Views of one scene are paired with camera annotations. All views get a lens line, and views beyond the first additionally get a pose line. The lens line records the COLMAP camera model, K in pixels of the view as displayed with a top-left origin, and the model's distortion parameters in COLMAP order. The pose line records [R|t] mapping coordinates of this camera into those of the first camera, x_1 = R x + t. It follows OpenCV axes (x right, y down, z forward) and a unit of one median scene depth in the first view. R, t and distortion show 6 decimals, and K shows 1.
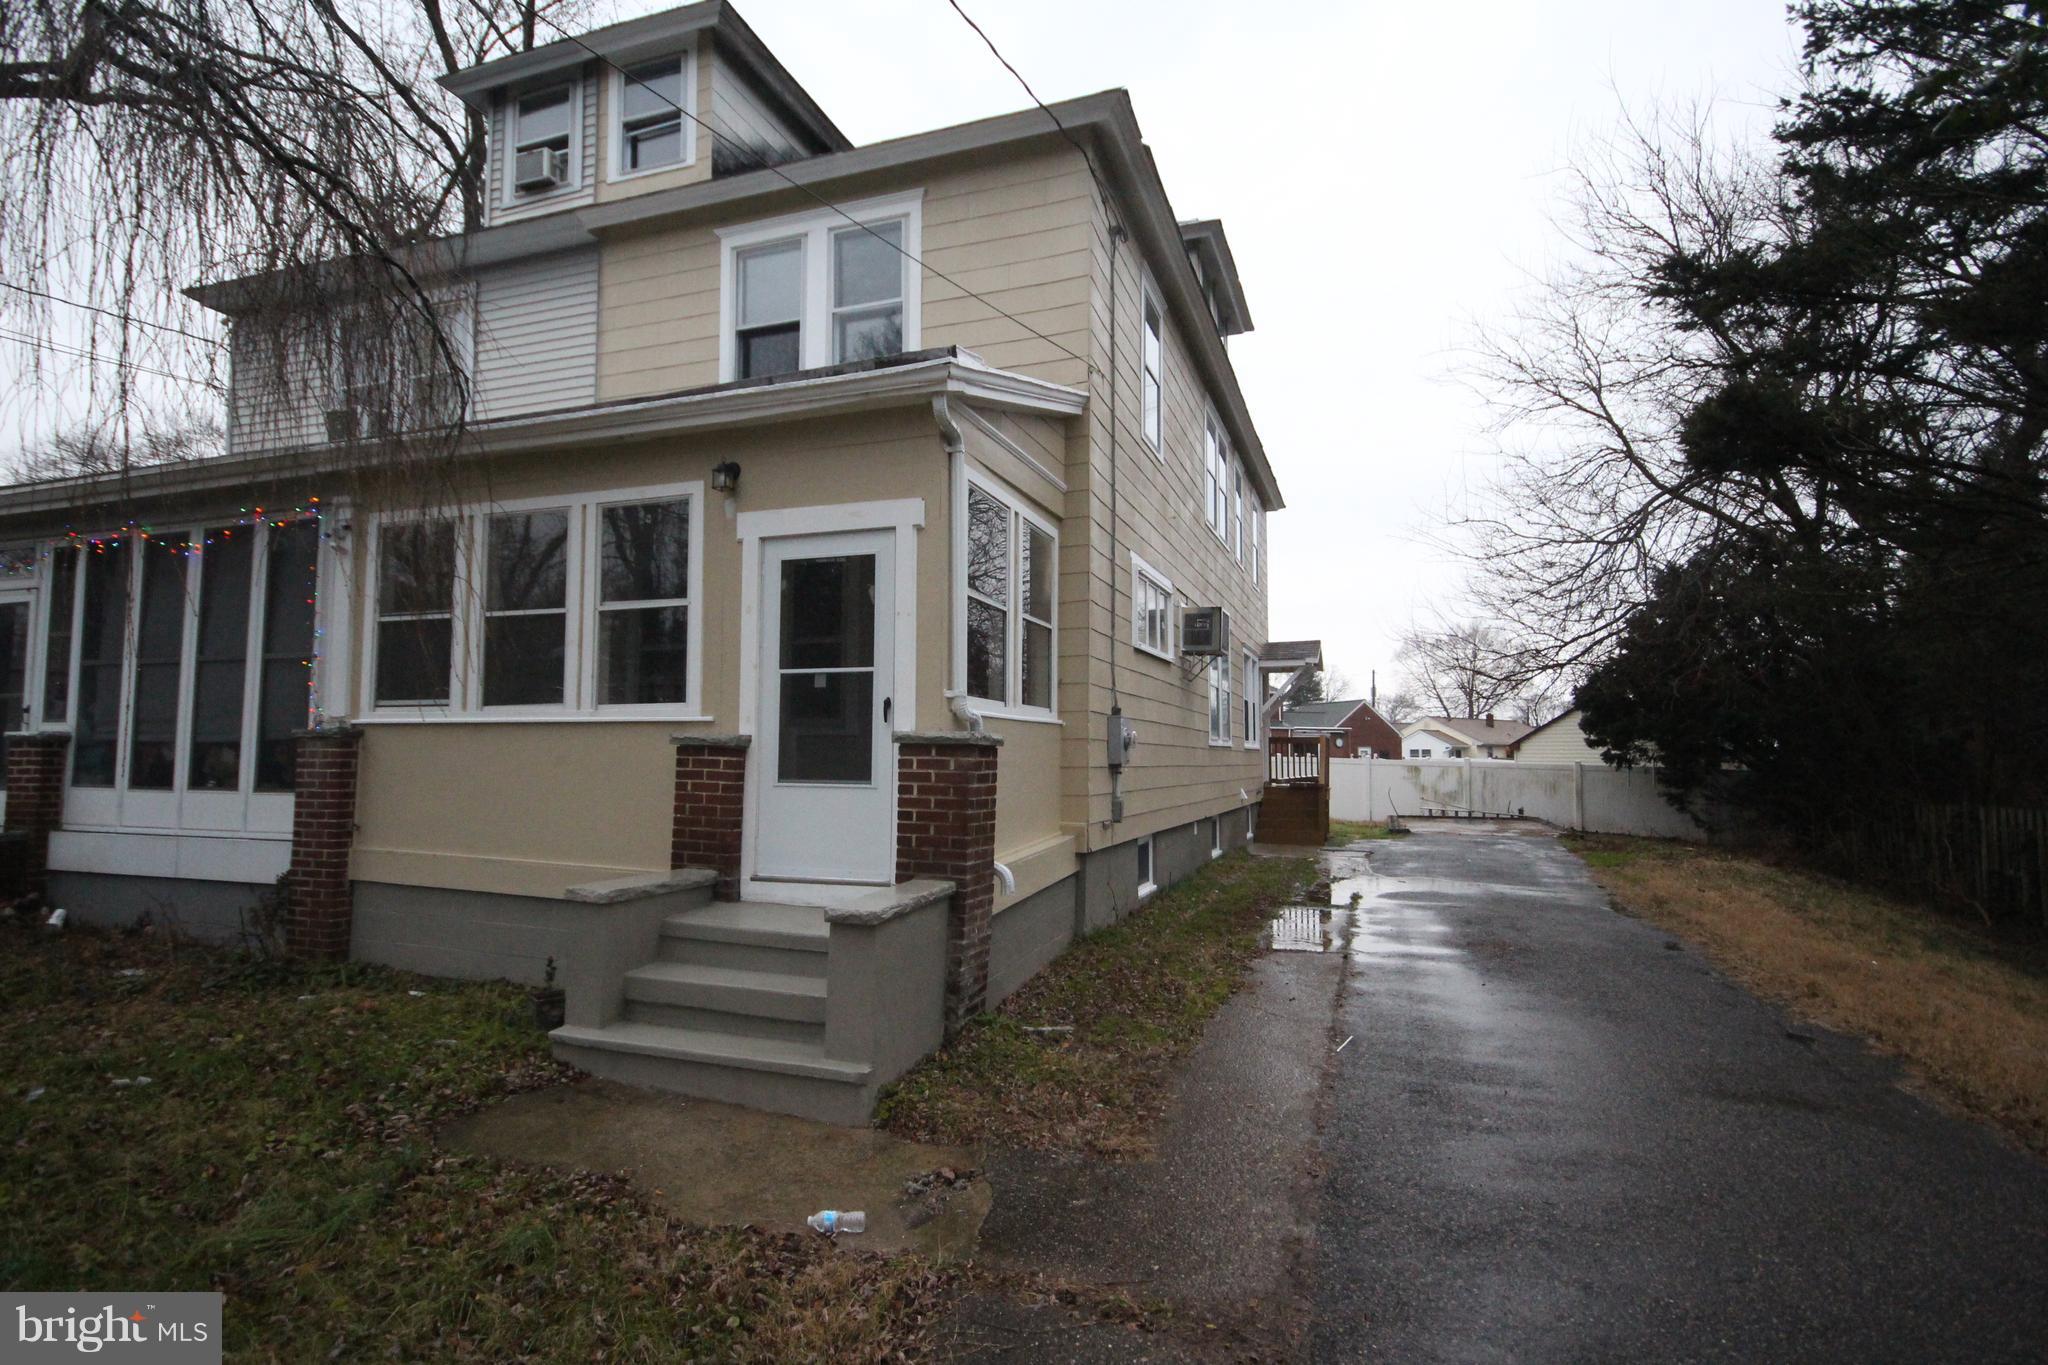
lens RADIAL K [[1017.5, 0, 1020.9], [0, 1017.5, 686.7], [0, 0, 1]] dist [0.007525, -0.001523]
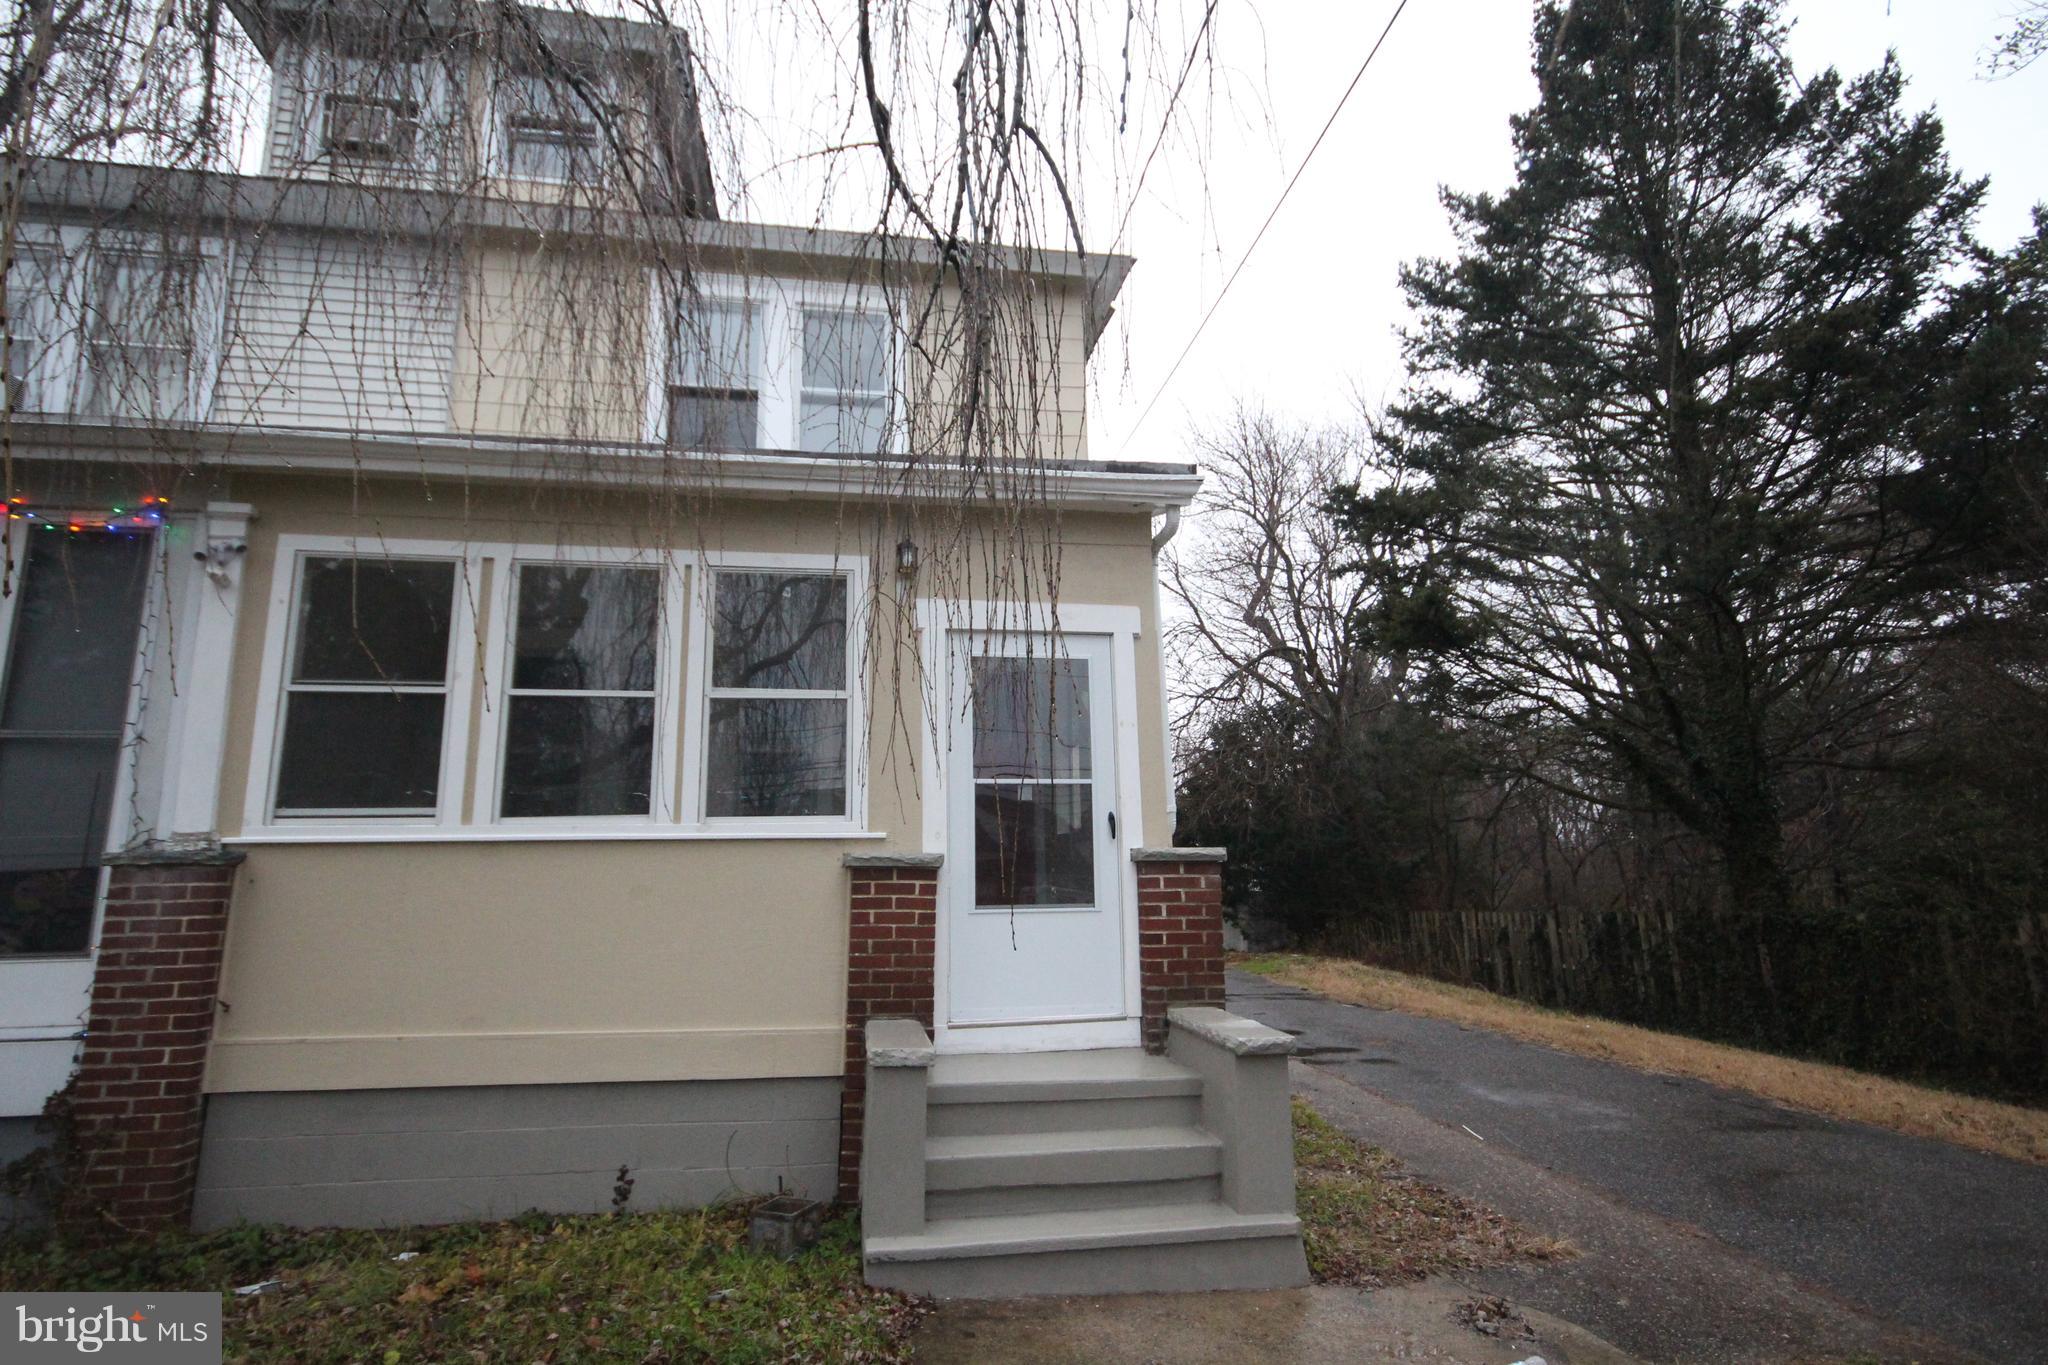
lens RADIAL K [[1017.5, 0, 1027.0], [0, 1017.5, 686.1], [0, 0, 1]] dist [0.007525, -0.001523]
pose [[0.872203, 0.075568, 0.483271, -0.582473], [-0.012281, 0.991066, -0.132807, 0.018694], [-0.488990, 0.109900, 0.865339, 0.189673]]
